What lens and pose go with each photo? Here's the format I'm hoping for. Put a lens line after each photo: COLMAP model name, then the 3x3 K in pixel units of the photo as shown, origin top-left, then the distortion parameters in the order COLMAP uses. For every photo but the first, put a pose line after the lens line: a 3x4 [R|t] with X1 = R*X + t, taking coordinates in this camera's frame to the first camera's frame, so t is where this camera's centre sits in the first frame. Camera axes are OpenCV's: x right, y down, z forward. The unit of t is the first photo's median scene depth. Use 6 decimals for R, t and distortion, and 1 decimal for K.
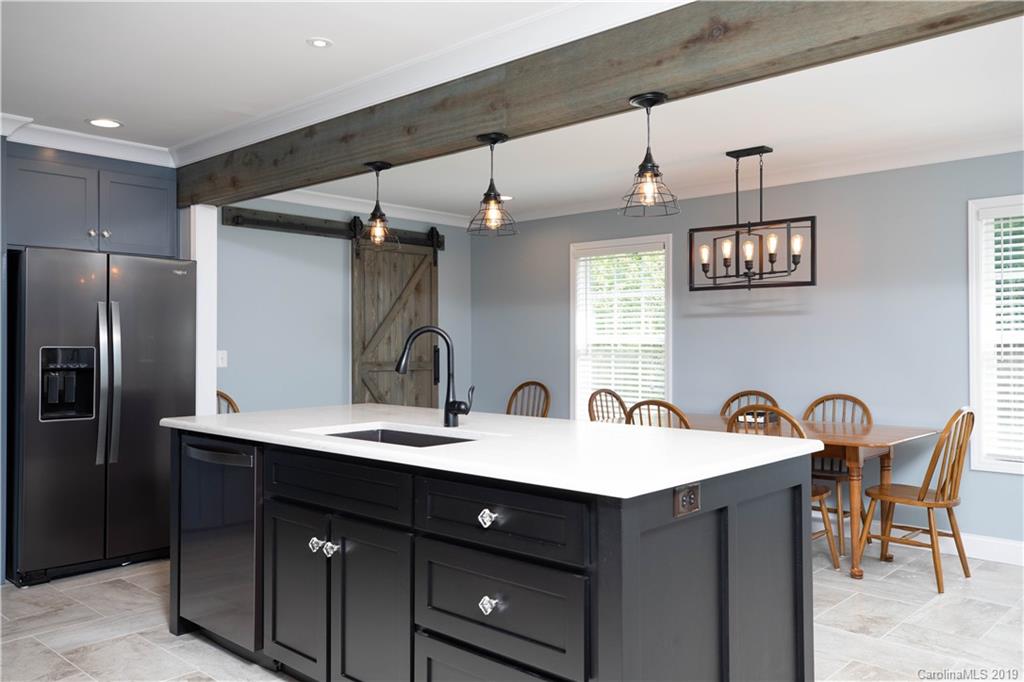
lens RADIAL K [[808.2, 0, 507.3], [0, 808.2, 338.9], [0, 0, 1]] dist [0.012762, 0.023907]
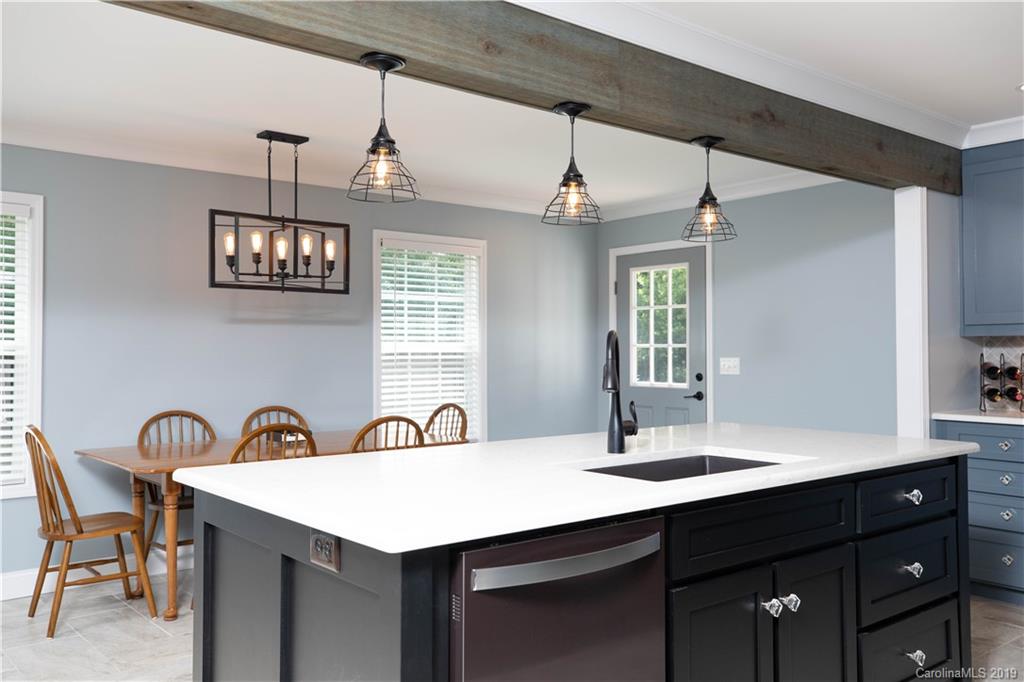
lens RADIAL K [[881.7, 0, 489.0], [0, 881.7, 338.8], [0, 0, 1]] dist [0.023732, 0.009924]
pose [[0.124796, 0.014530, 0.992076, -0.605314], [-0.002639, 0.999894, -0.014313, 0.003223], [-0.992179, -0.000832, 0.124821, 0.625643]]
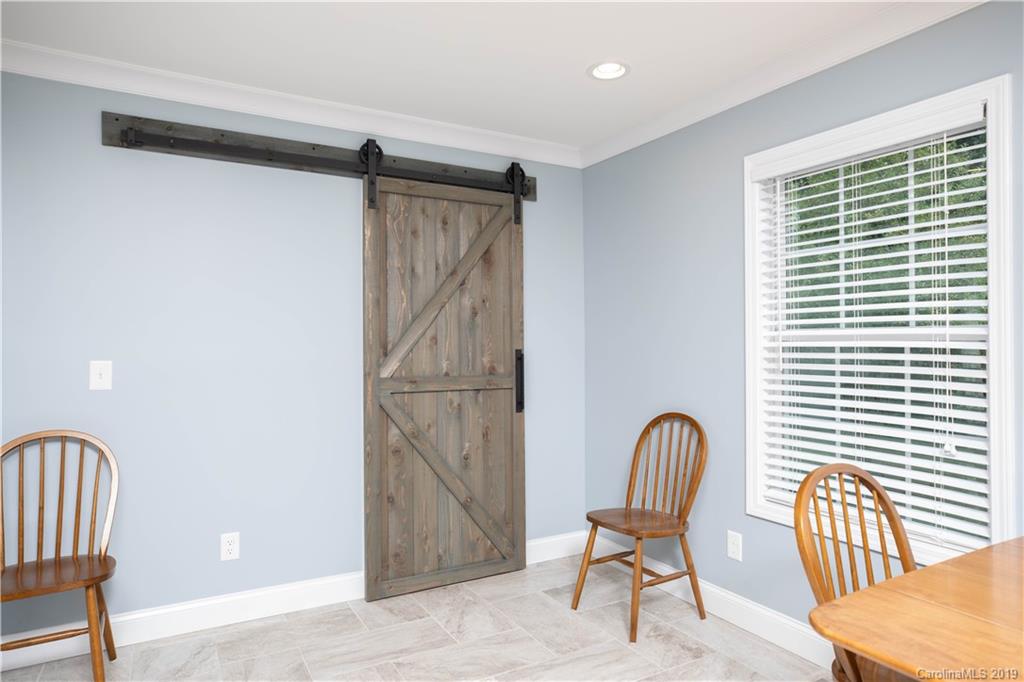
lens RADIAL K [[620.9, 0, 508.3], [0, 620.9, 322.5], [0, 0, 1]] dist [0.007977, 0.007742]
pose [[0.954205, -0.012539, -0.298890, 0.064797], [0.004938, 0.999645, -0.026172, -0.000102], [0.299112, 0.023498, 0.953929, 0.720835]]
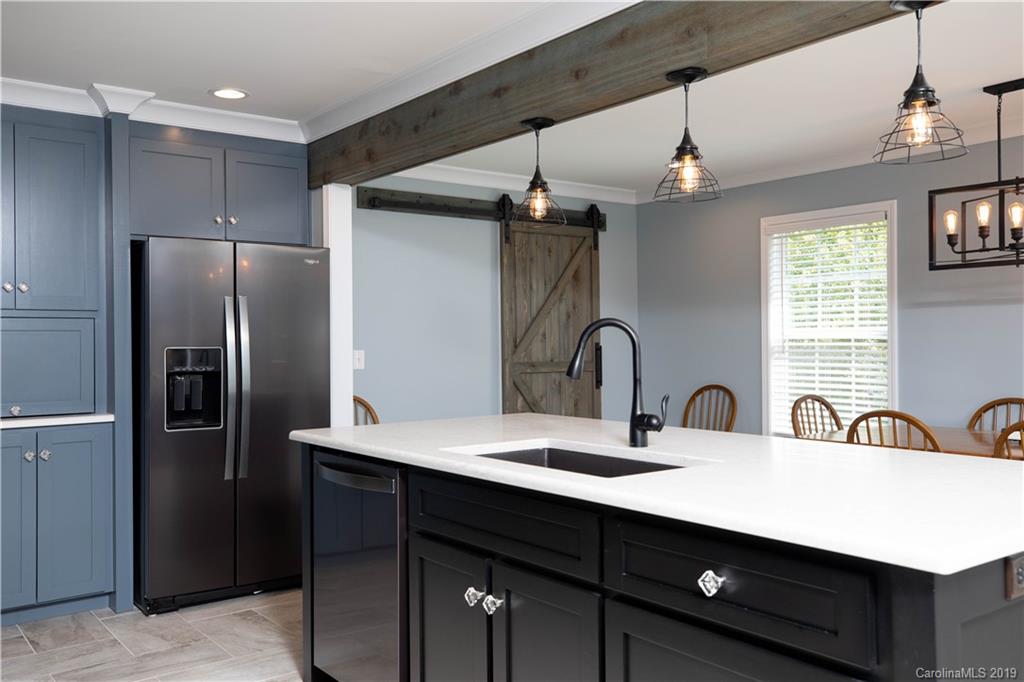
lens RADIAL K [[881.7, 0, 511.0], [0, 881.7, 341.3], [0, 0, 1]] dist [0.023732, 0.009924]
pose [[0.985647, -0.008394, -0.168610, -0.028268], [0.009561, 0.999936, 0.006114, 0.000188], [0.168548, -0.007639, 0.985664, 0.085530]]
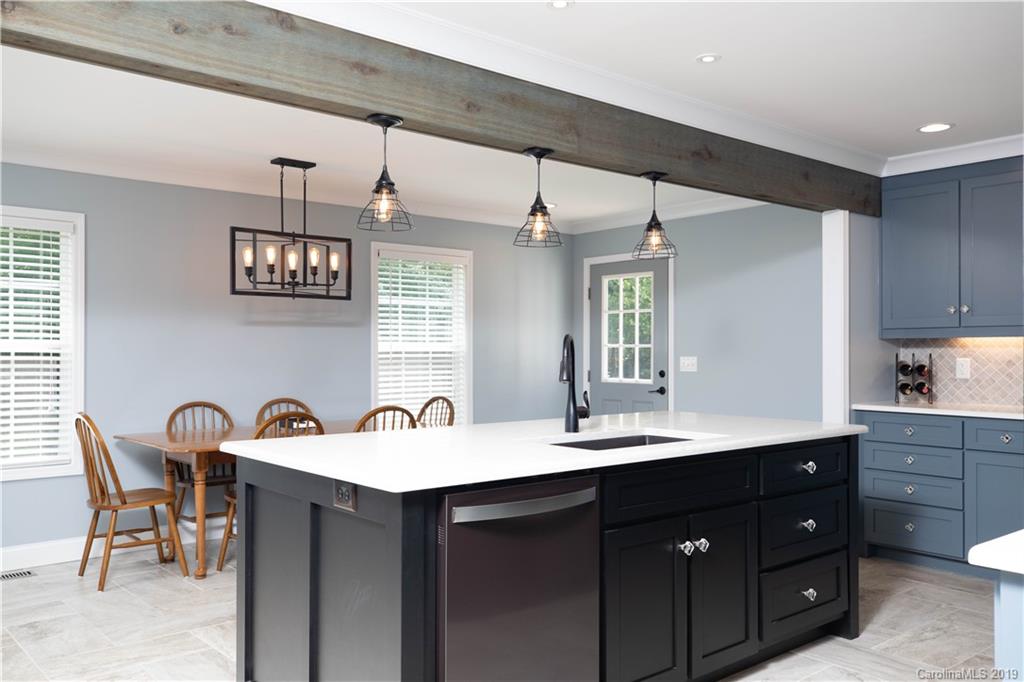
lens RADIAL K [[864.3, 0, 490.6], [0, 864.3, 352.4], [0, 0, 1]] dist [0.015437, 0.011129]
pose [[0.111711, -0.001342, 0.993740, -0.722983], [-0.004999, 0.999986, 0.001912, 0.003477], [-0.993728, -0.005181, 0.111703, 0.603379]]
